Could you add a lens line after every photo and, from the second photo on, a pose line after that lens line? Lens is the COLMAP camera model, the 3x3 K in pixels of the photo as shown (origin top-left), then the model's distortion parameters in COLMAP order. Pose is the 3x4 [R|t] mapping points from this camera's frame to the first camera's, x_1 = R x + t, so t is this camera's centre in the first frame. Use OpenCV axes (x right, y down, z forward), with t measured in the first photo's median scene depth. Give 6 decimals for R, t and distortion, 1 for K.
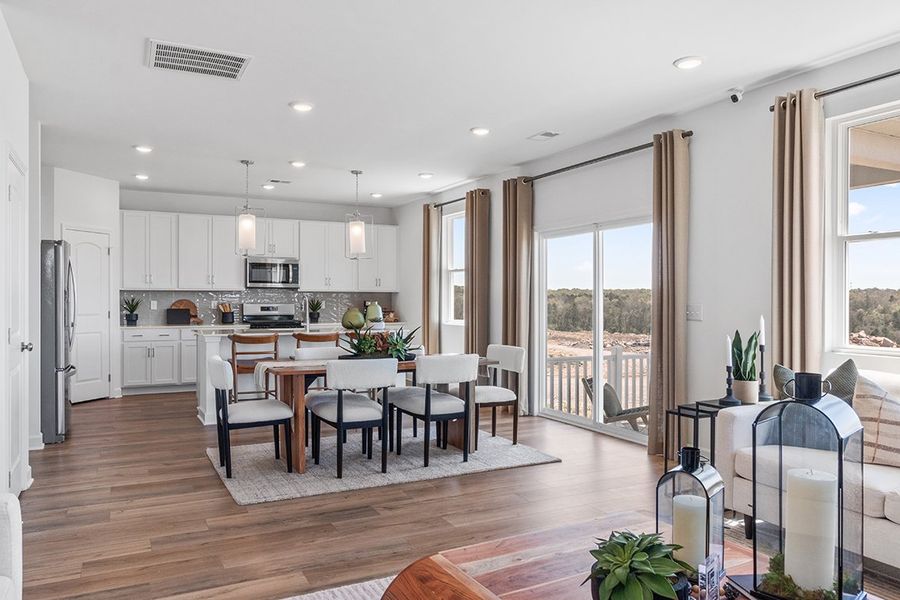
lens RADIAL K [[604.5, 0, 450.0], [0, 604.5, 300.0], [0, 0, 1]] dist [0.001078, -0.000112]
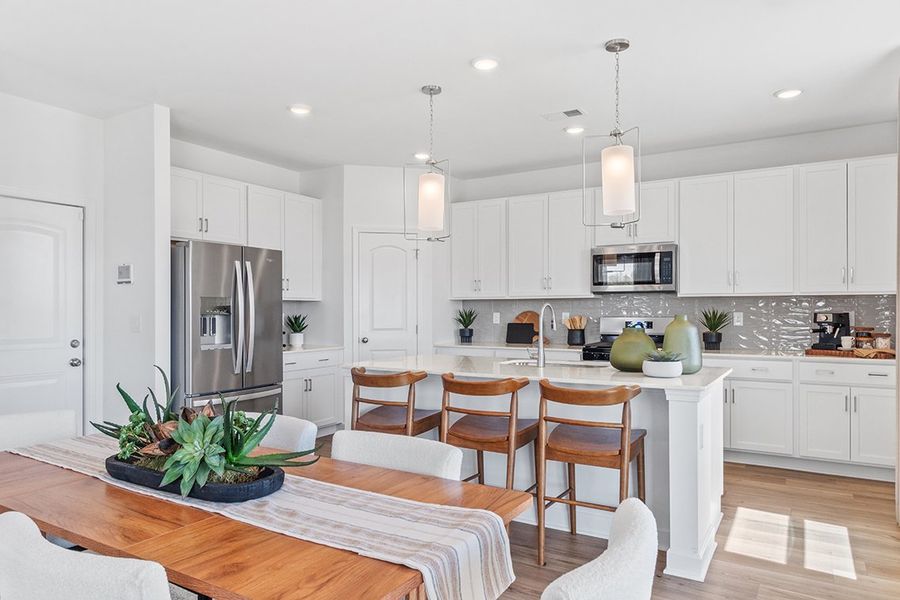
lens RADIAL K [[604.5, 0, 450.0], [0, 604.5, 300.0], [0, 0, 1]] dist [0.001078, -0.000112]
pose [[0.546446, -0.014931, -0.837361, 0.137922], [0.005573, 0.999884, -0.014192, -0.004243], [0.837476, 0.003088, 0.546466, 0.508229]]
